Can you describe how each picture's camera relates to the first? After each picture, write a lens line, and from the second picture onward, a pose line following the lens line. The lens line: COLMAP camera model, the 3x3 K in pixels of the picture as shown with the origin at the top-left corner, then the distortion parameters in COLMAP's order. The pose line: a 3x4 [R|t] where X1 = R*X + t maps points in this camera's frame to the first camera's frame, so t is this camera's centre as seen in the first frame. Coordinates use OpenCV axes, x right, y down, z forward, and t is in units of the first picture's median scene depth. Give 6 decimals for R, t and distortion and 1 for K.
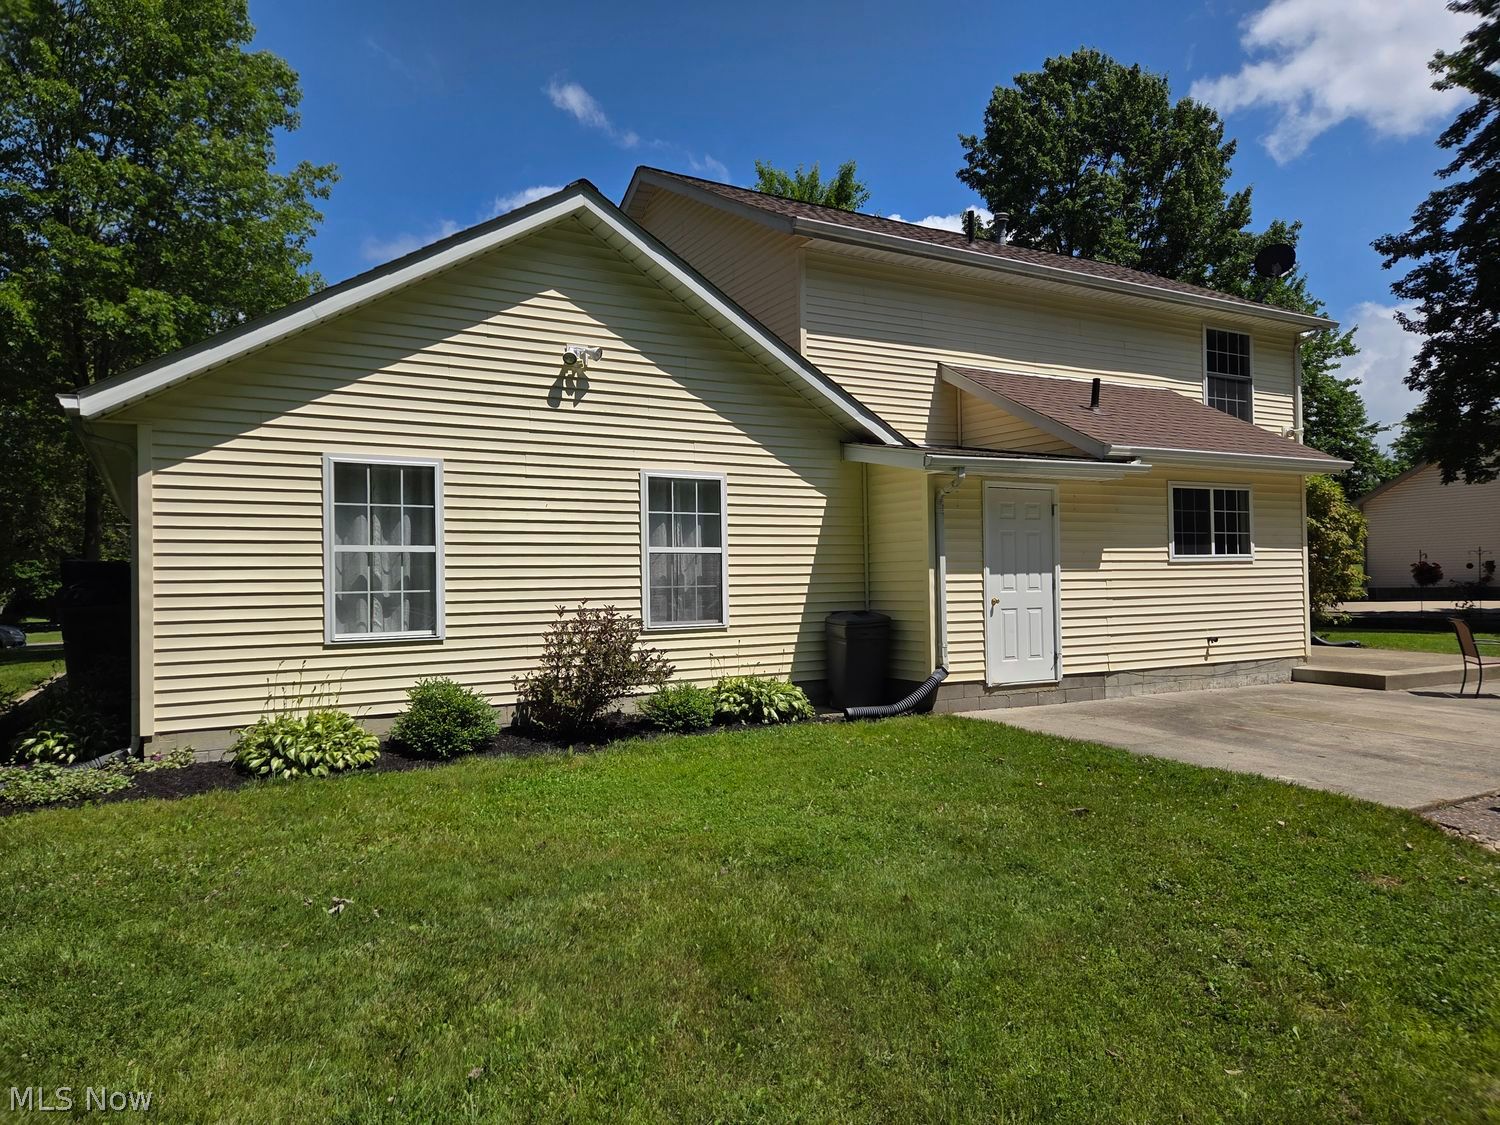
lens RADIAL K [[1015.7, 0, 750.0], [0, 1015.7, 562.5], [0, 0, 1]] dist [0.056780, 0.002949]
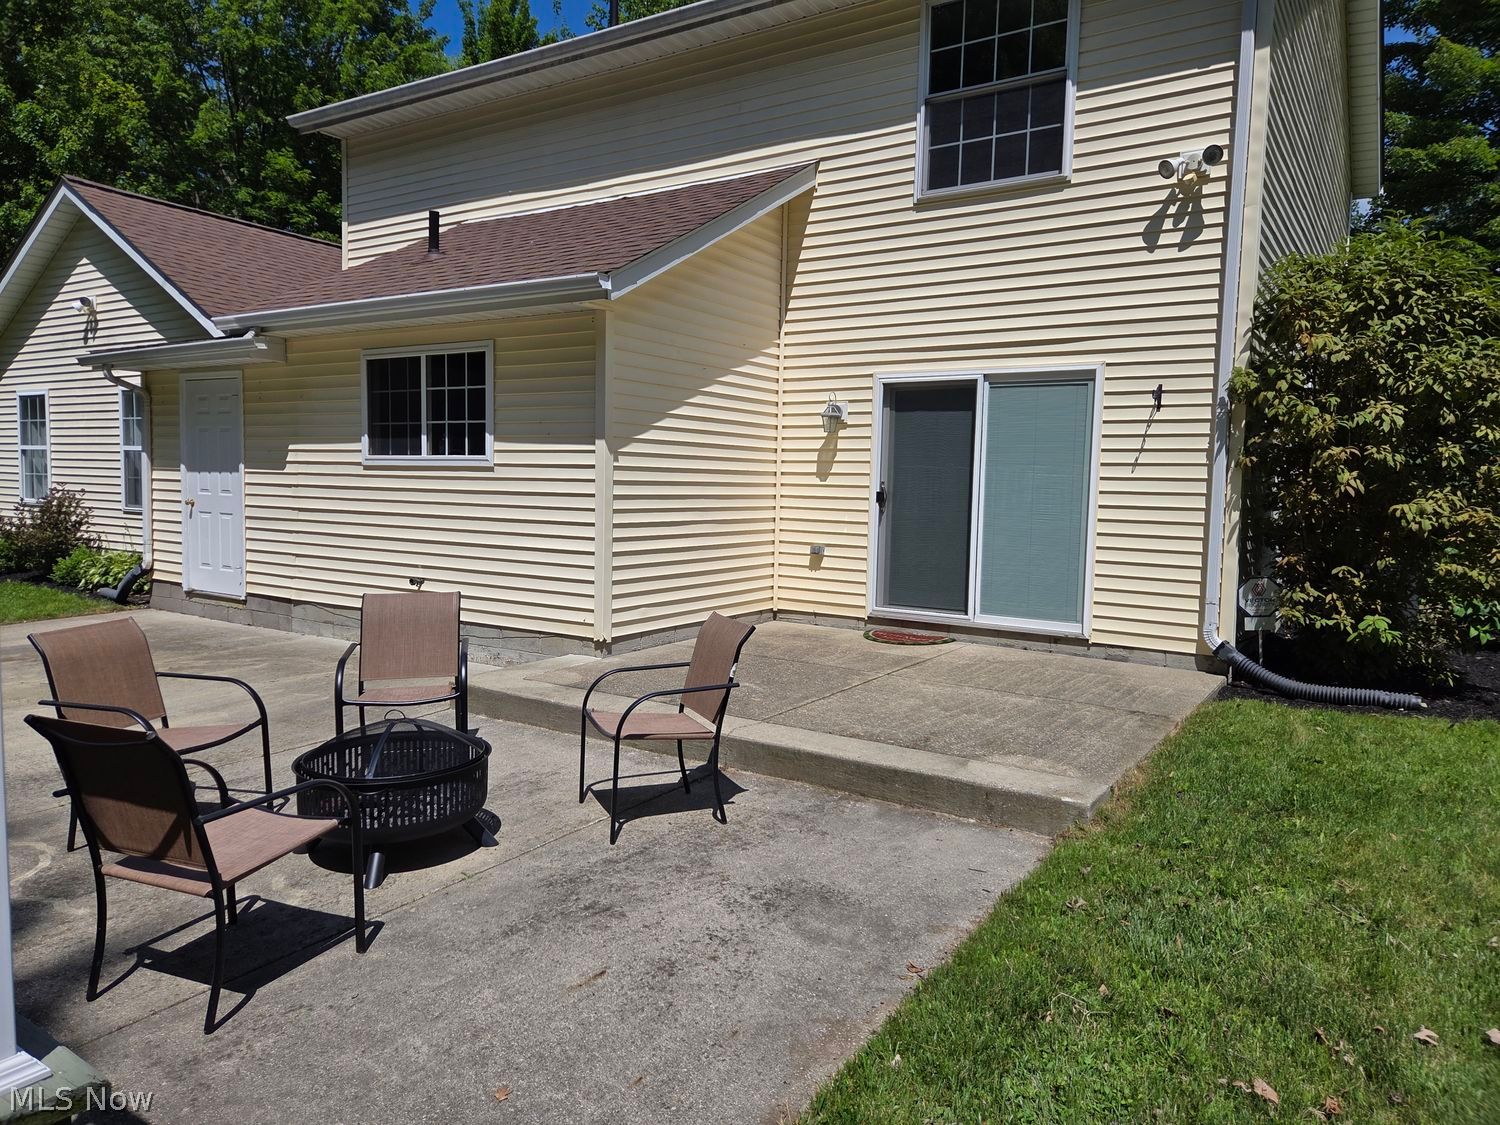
lens RADIAL K [[1015.7, 0, 750.0], [0, 1015.7, 562.5], [0, 0, 1]] dist [0.056780, 0.002949]
pose [[0.435652, 0.088710, -0.895733, 1.171308], [-0.021813, 0.995880, 0.088019, -0.001447], [0.899851, -0.018807, 0.435792, 0.927286]]
